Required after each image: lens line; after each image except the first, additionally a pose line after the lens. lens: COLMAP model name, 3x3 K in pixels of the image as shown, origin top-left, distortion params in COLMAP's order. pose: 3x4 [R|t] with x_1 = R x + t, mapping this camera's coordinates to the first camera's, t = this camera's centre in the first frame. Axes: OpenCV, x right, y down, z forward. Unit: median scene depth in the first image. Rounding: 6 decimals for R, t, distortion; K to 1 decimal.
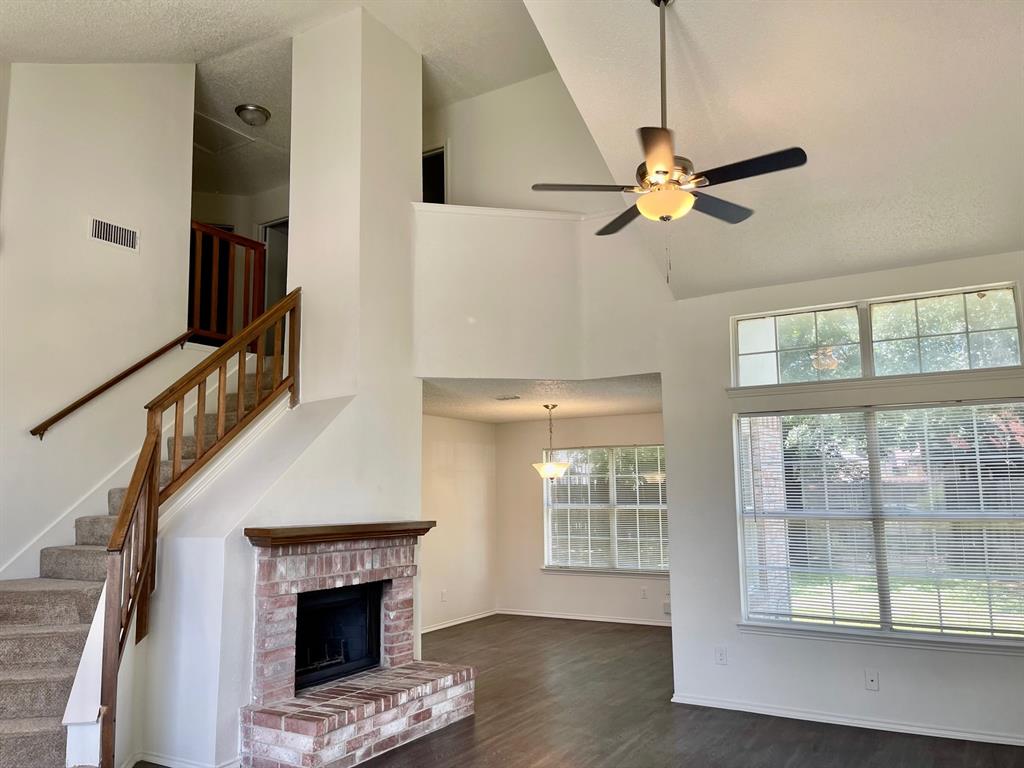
lens RADIAL K [[769.1, 0, 514.5], [0, 769.1, 390.7], [0, 0, 1]] dist [0.074234, -0.097583]
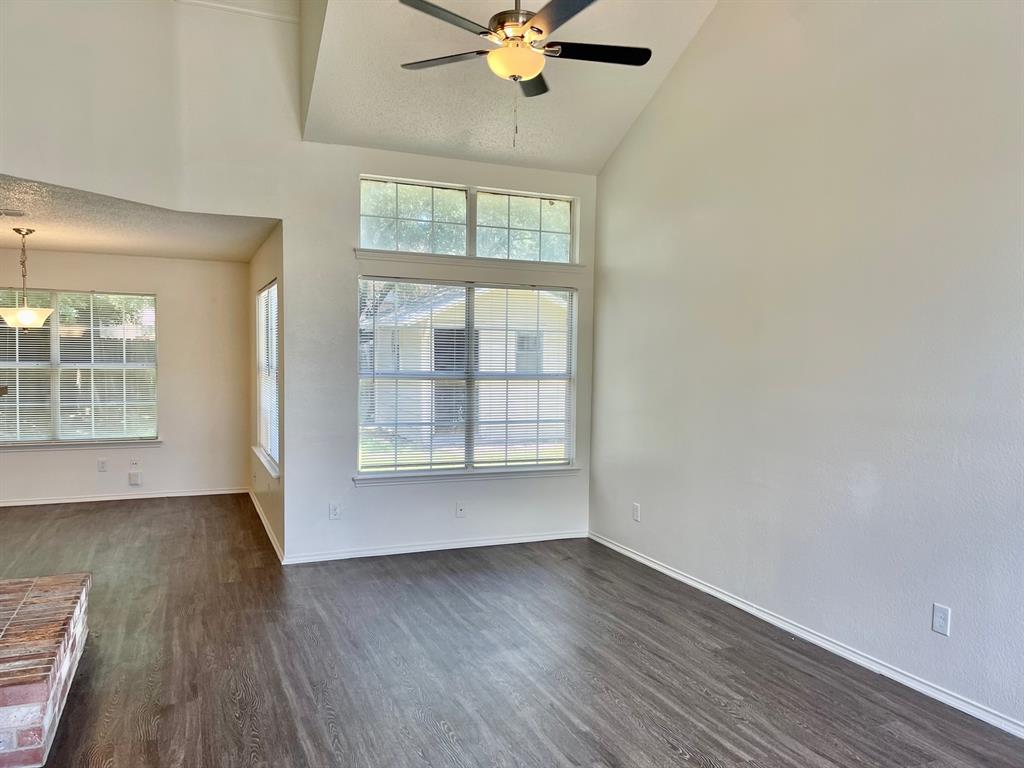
lens RADIAL K [[769.1, 0, 514.5], [0, 769.1, 390.7], [0, 0, 1]] dist [0.074234, -0.097583]
pose [[0.592697, -0.018160, 0.805221, -0.289419], [-0.127000, 0.985132, 0.115698, 0.025790], [-0.795350, -0.170837, 0.581578, 0.172221]]
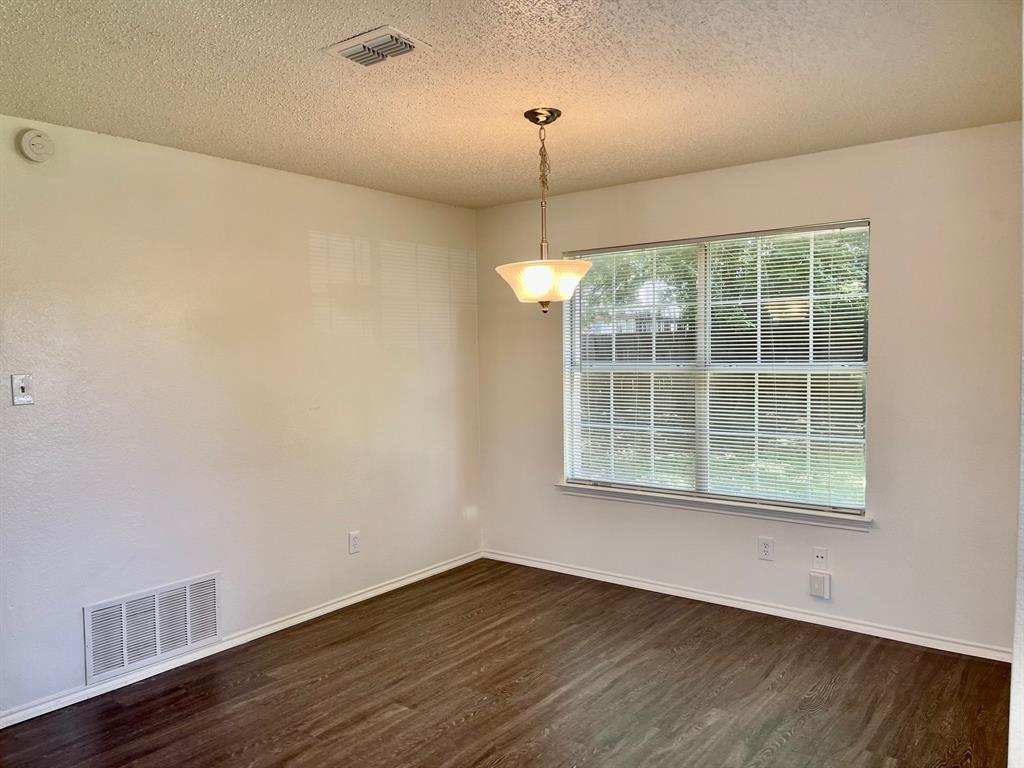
lens RADIAL K [[769.1, 0, 514.5], [0, 769.1, 390.7], [0, 0, 1]] dist [0.074234, -0.097583]
pose [[0.991815, 0.003080, -0.127649, 0.086547], [0.020929, 0.982268, 0.186313, 0.086504], [0.125959, -0.187459, 0.974163, 0.614117]]
